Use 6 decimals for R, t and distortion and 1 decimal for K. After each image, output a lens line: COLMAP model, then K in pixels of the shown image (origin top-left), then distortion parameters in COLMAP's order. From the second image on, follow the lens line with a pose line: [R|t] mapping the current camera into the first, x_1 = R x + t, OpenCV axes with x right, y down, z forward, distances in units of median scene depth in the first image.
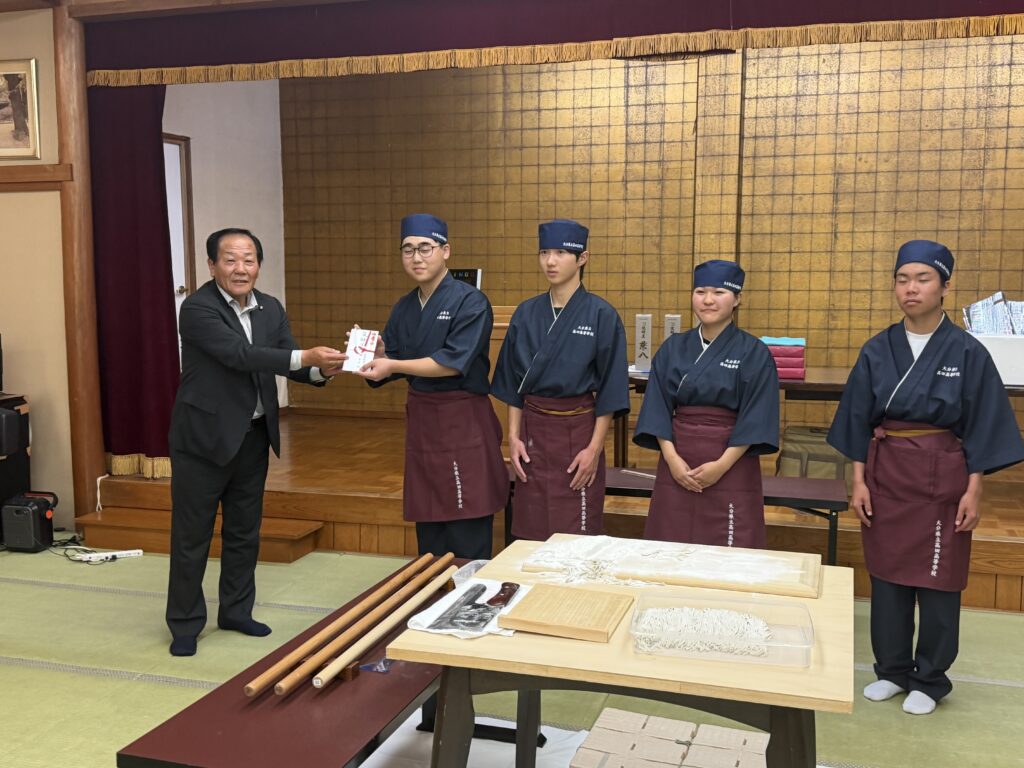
lens RADIAL K [[1080.8, 0, 512.0], [0, 1080.8, 384.0], [0, 0, 1]] dist [0.183319, -0.410019]
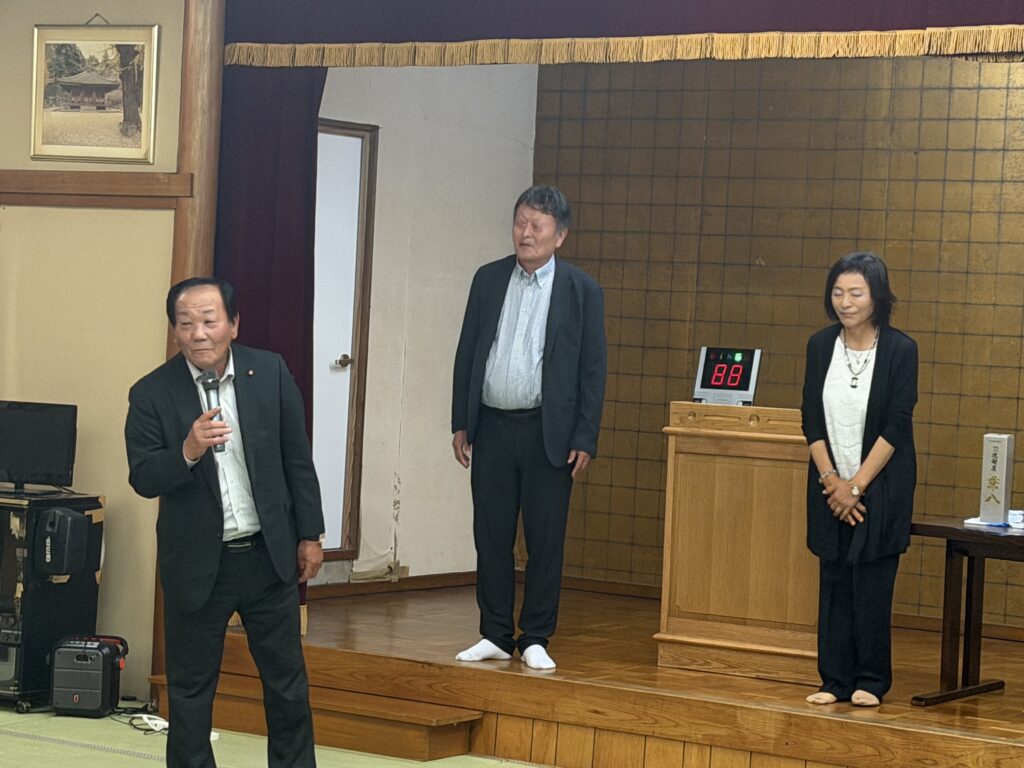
lens RADIAL K [[2668.6, 0, 512.0], [0, 2668.6, 384.0], [0, 0, 1]] dist [0.167402, -0.501592]
pose [[0.958452, 0.056859, -0.279529, 0.229048], [-0.082076, 0.993463, -0.079343, 0.043115], [0.273190, 0.098989, 0.956853, -0.461853]]
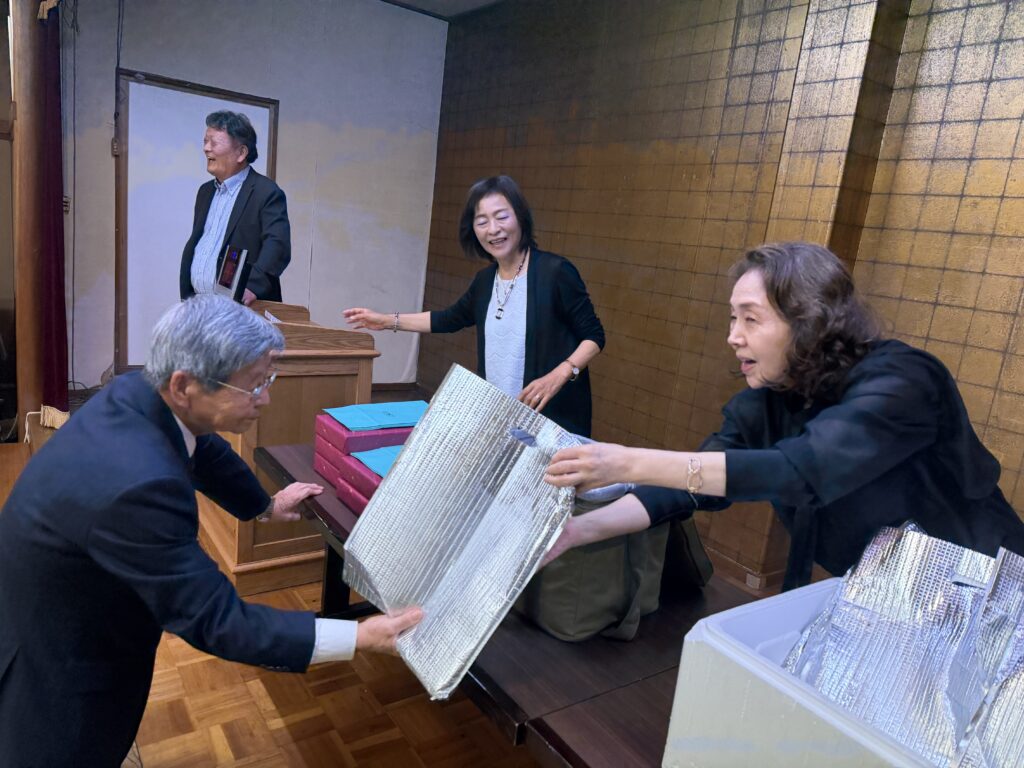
lens RADIAL K [[729.6, 0, 512.0], [0, 729.6, 384.0], [0, 0, 1]] dist [0.003909, -0.003828]
pose [[0.782279, 0.213506, -0.585197, 0.319614], [-0.184260, 0.976699, 0.110030, -0.085669], [0.595053, 0.021754, 0.803392, 0.606787]]
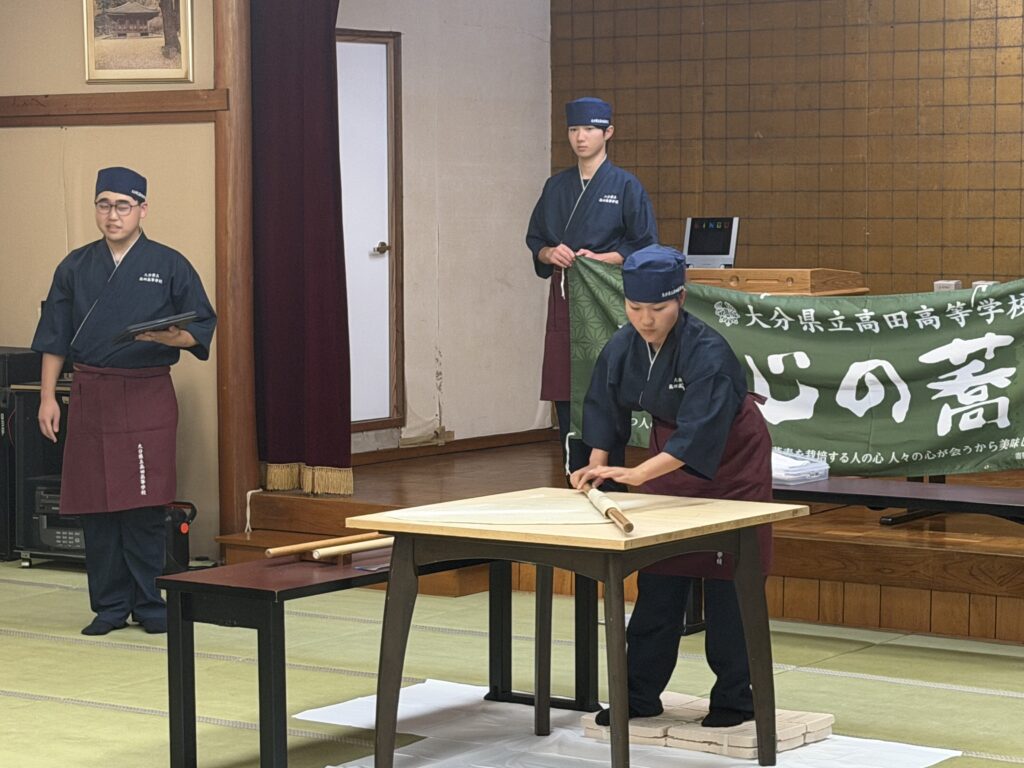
lens RADIAL K [[2692.5, 0, 513.9], [0, 2692.5, 366.3], [0, 0, 1]] dist [0.075502, 0.736313]
pose [[0.946859, 0.014954, -0.321301, 0.338686], [-0.028242, 0.998926, -0.036735, 0.051726], [0.320406, 0.043857, 0.946264, -0.610302]]
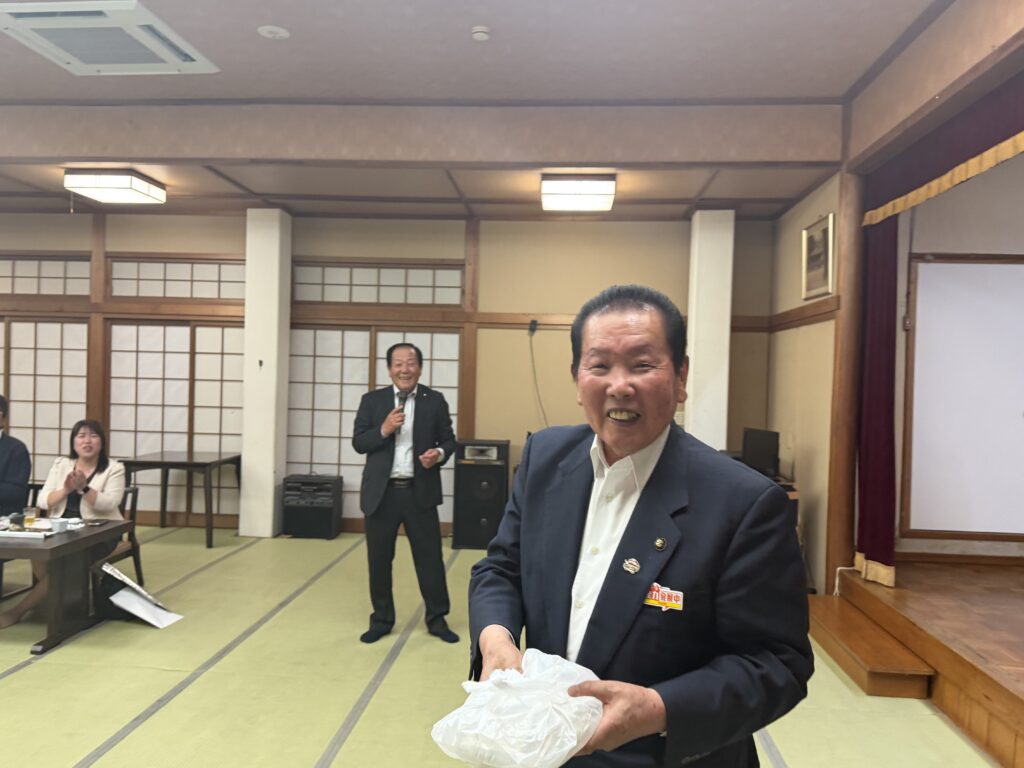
lens RADIAL K [[795.0, 0, 512.0], [0, 795.0, 384.0], [0, 0, 1]] dist [0.260508, -0.536990]
pose [[0.210652, 0.017899, -0.977397, 0.309745], [-0.134740, 0.990821, -0.010895, -0.040027], [0.968231, 0.133989, 0.211130, 0.401467]]
